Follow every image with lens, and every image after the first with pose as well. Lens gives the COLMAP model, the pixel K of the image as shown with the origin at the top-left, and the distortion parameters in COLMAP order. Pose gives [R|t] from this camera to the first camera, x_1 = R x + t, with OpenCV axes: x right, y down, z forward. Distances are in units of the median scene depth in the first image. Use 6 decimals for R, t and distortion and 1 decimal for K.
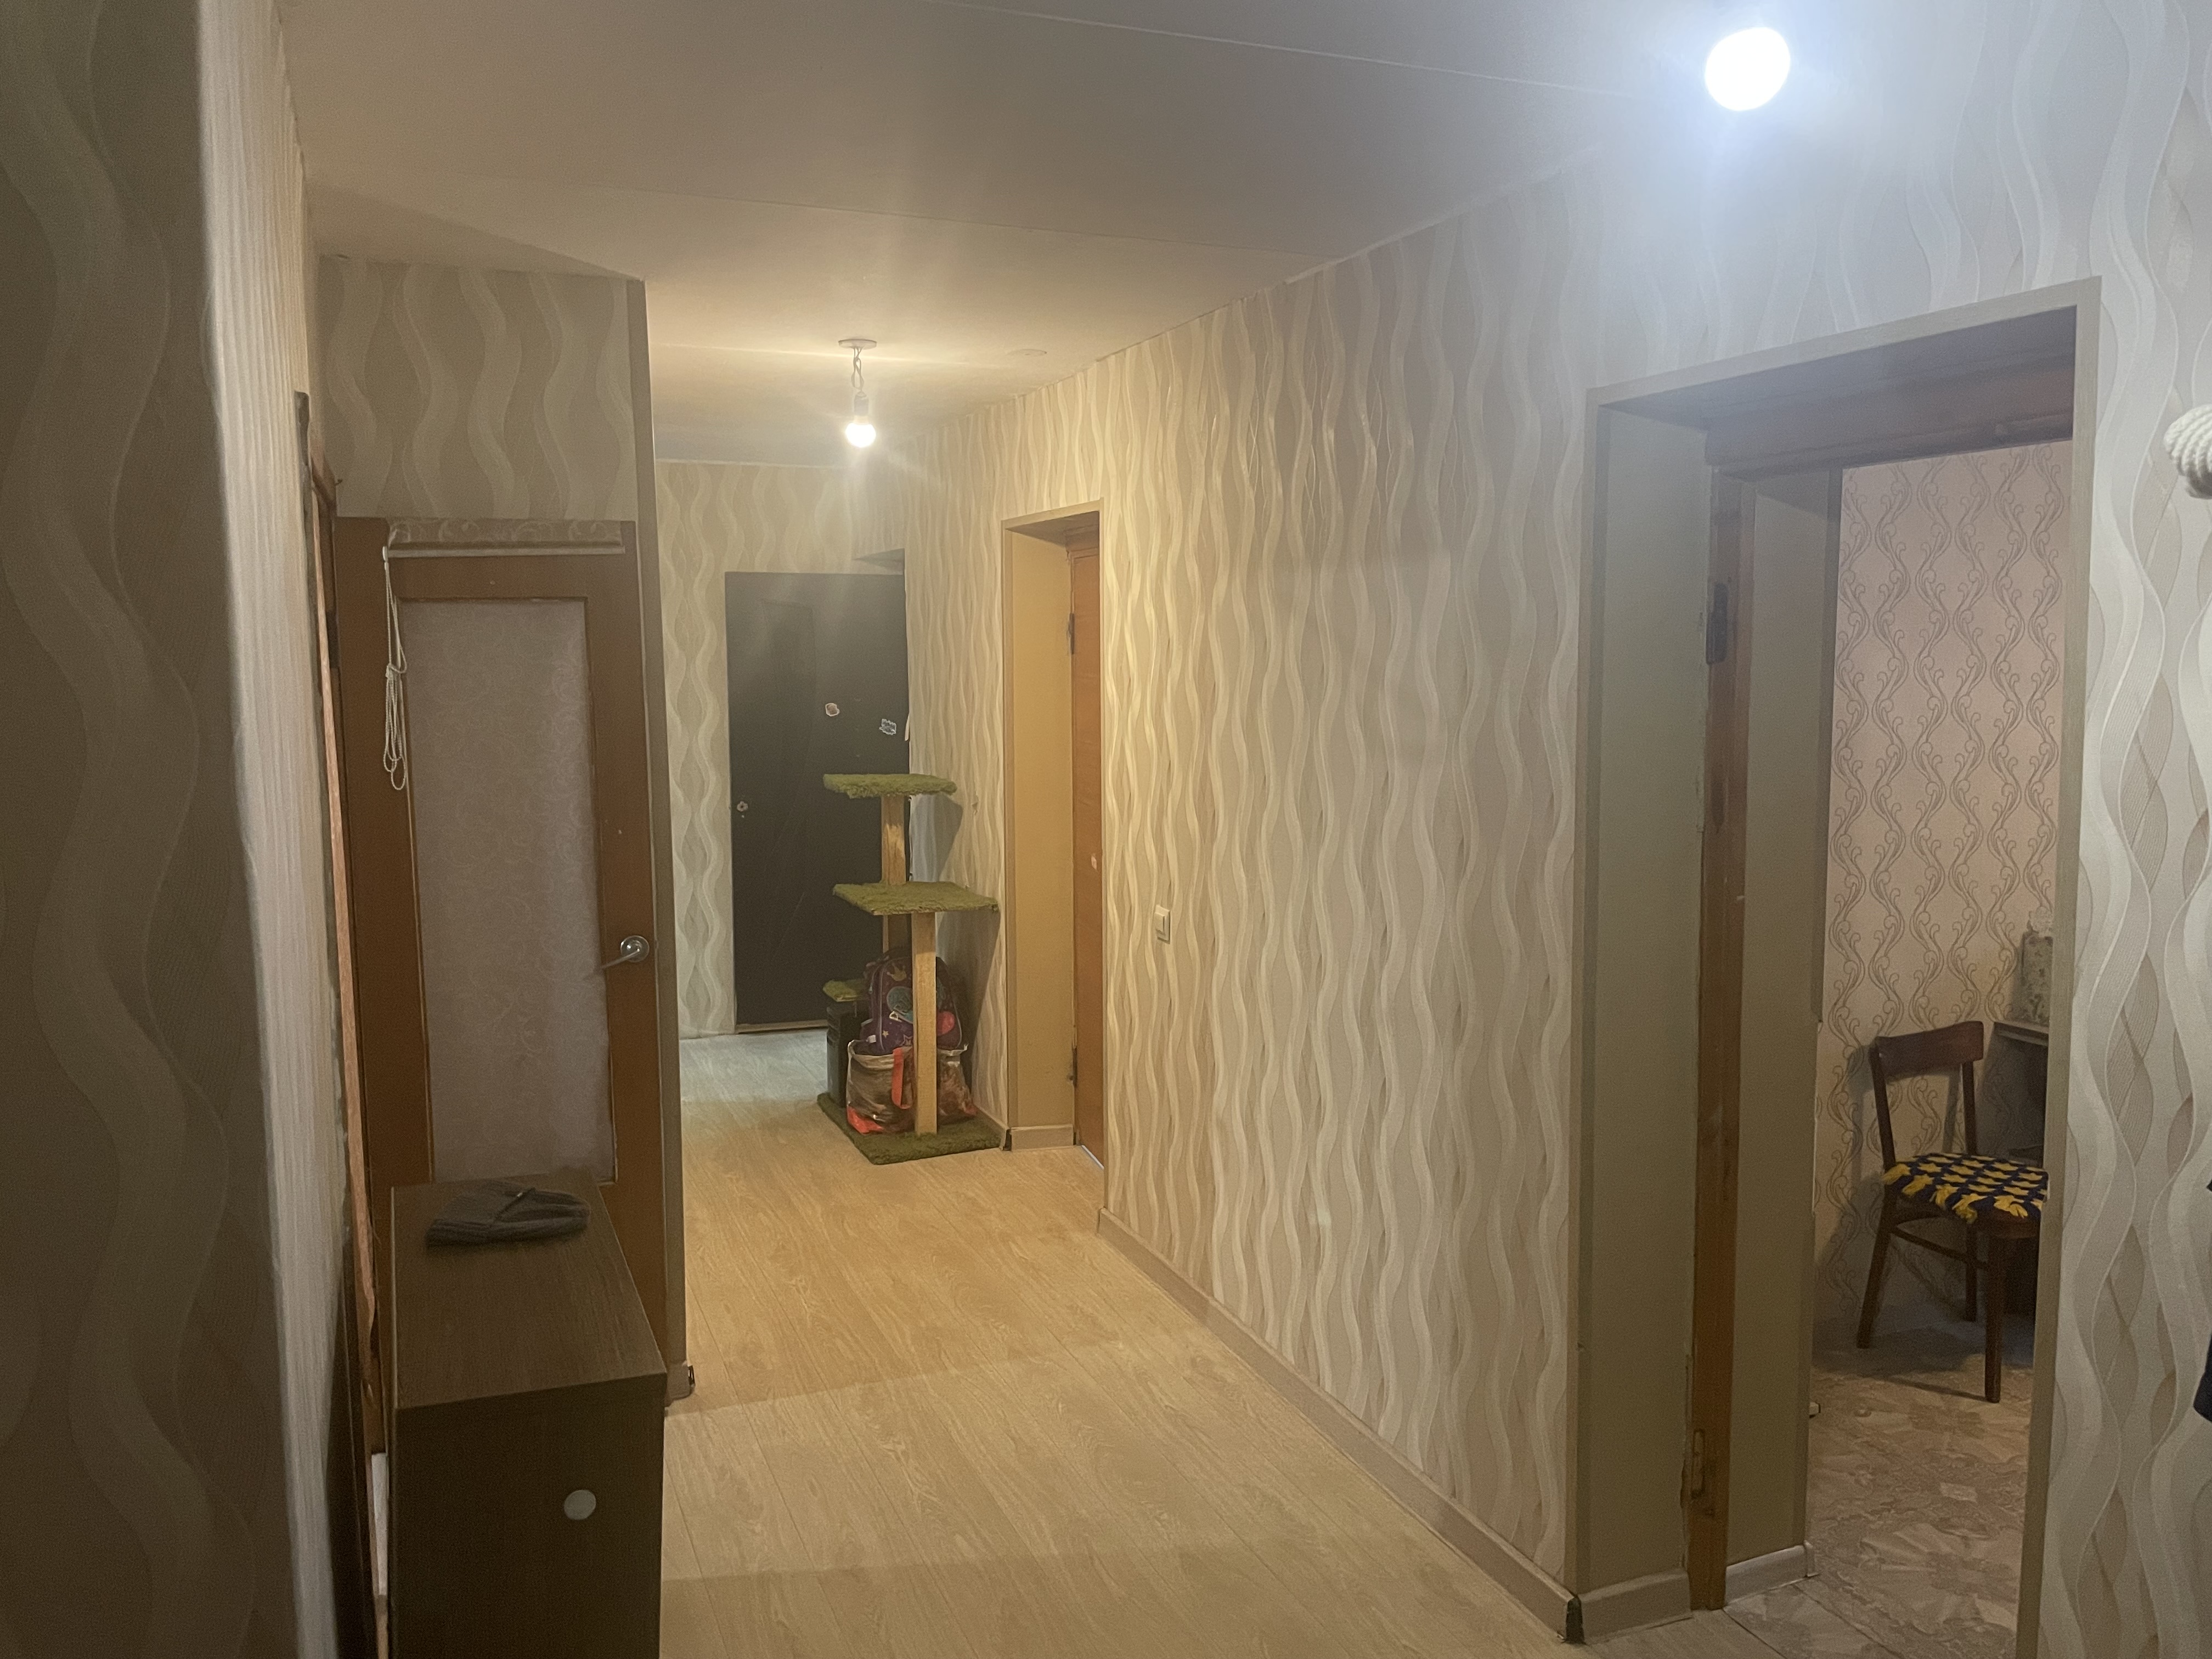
lens RADIAL K [[1659.7, 0, 1091.9], [0, 1659.7, 779.2], [0, 0, 1]] dist [0.085924, -0.128668]
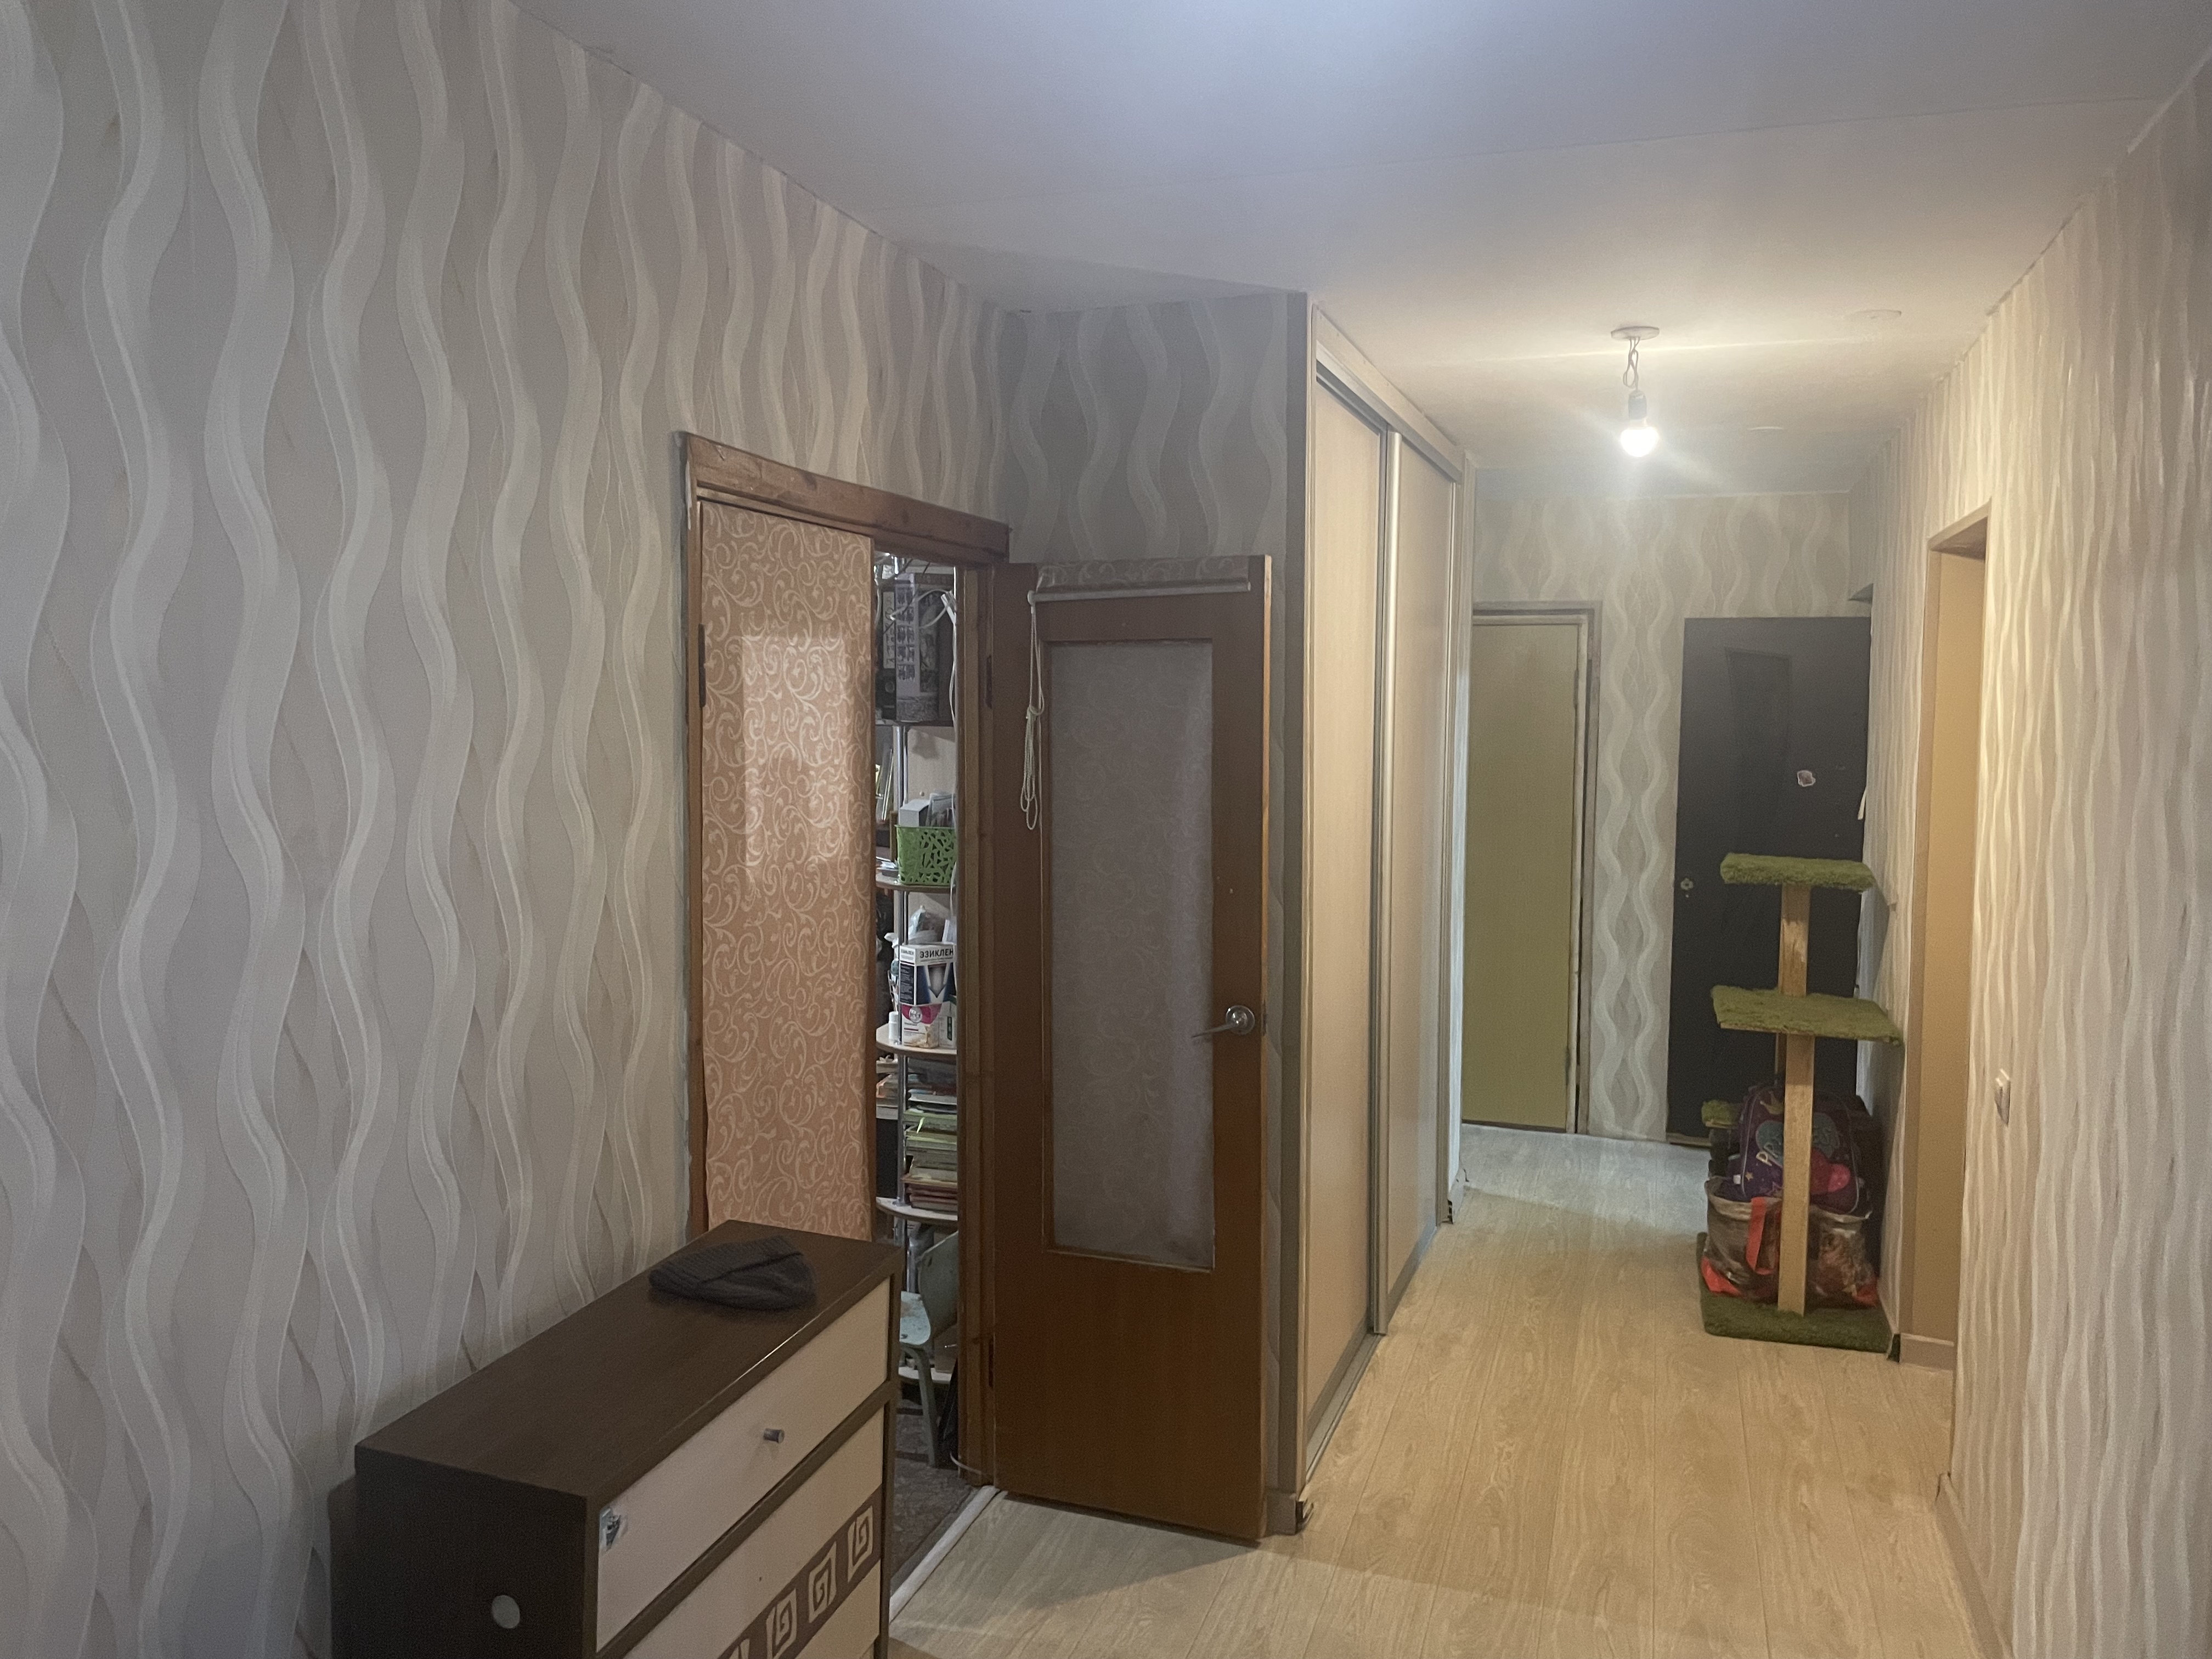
lens RADIAL K [[1659.7, 0, 1091.9], [0, 1659.7, 779.2], [0, 0, 1]] dist [0.085924, -0.128668]
pose [[0.753344, 0.043678, -0.656175, 0.186565], [-0.068272, 0.997595, -0.011977, -0.010000], [0.654073, 0.053821, 0.754514, 0.181964]]
